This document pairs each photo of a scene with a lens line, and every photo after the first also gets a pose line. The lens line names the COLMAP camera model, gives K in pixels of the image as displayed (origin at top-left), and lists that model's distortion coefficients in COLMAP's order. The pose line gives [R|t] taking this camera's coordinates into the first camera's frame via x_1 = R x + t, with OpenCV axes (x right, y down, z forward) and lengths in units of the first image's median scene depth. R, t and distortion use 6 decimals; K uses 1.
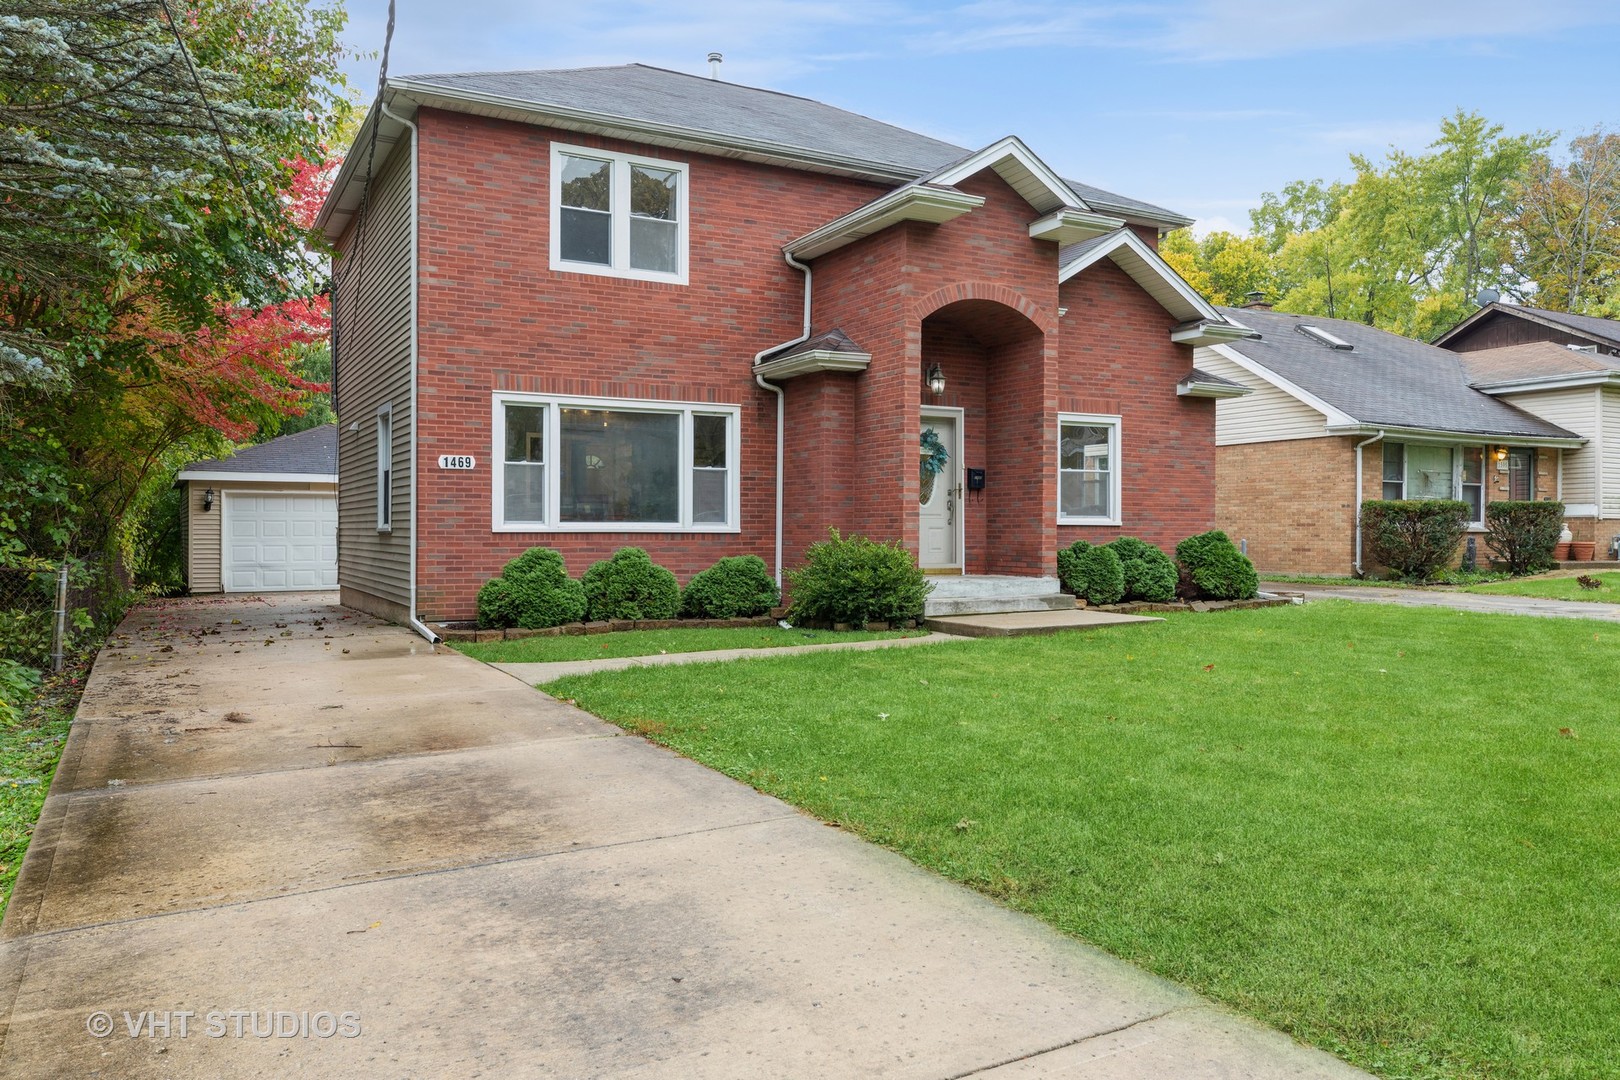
lens RADIAL K [[1168.1, 0, 814.1], [0, 1168.1, 539.0], [0, 0, 1]] dist [-0.007175, -0.000321]
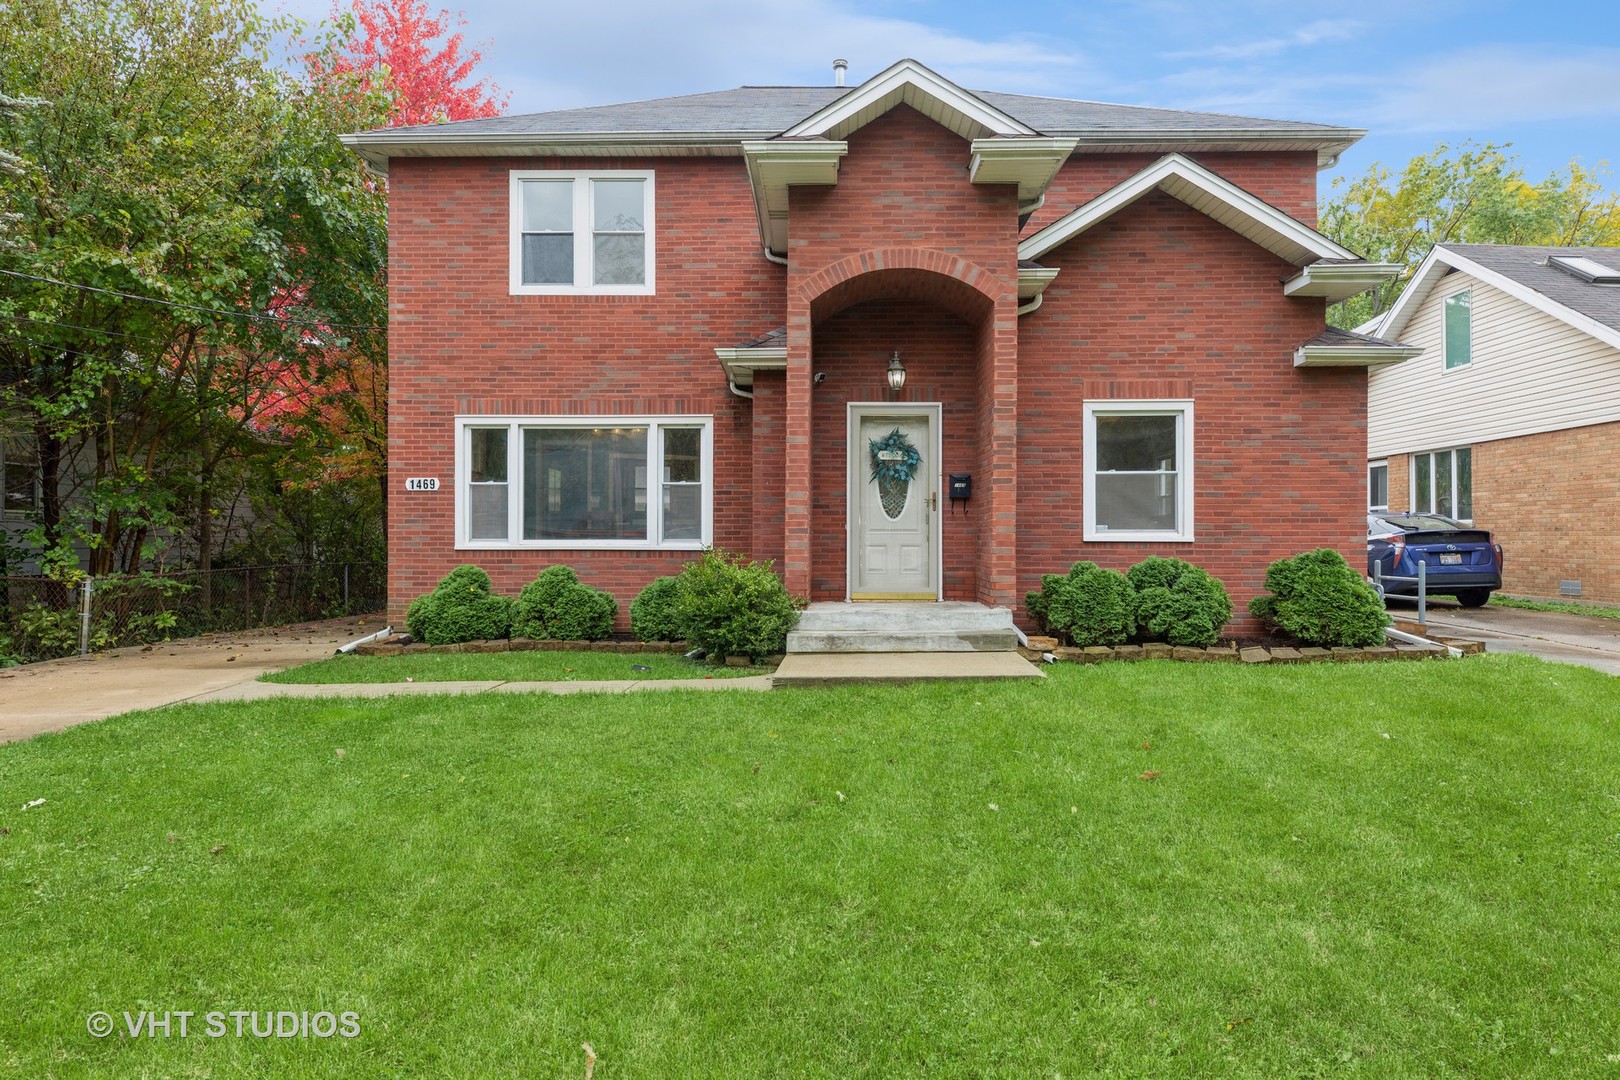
lens RADIAL K [[1010.3, 0, 808.3], [0, 1010.3, 539.1], [0, 0, 1]] dist [0.002351, -0.000826]
pose [[0.872105, -0.000991, -0.489317, 0.426470], [-0.002571, 0.999975, -0.006607, -0.009641], [0.489312, 0.007020, 0.872081, 0.341946]]
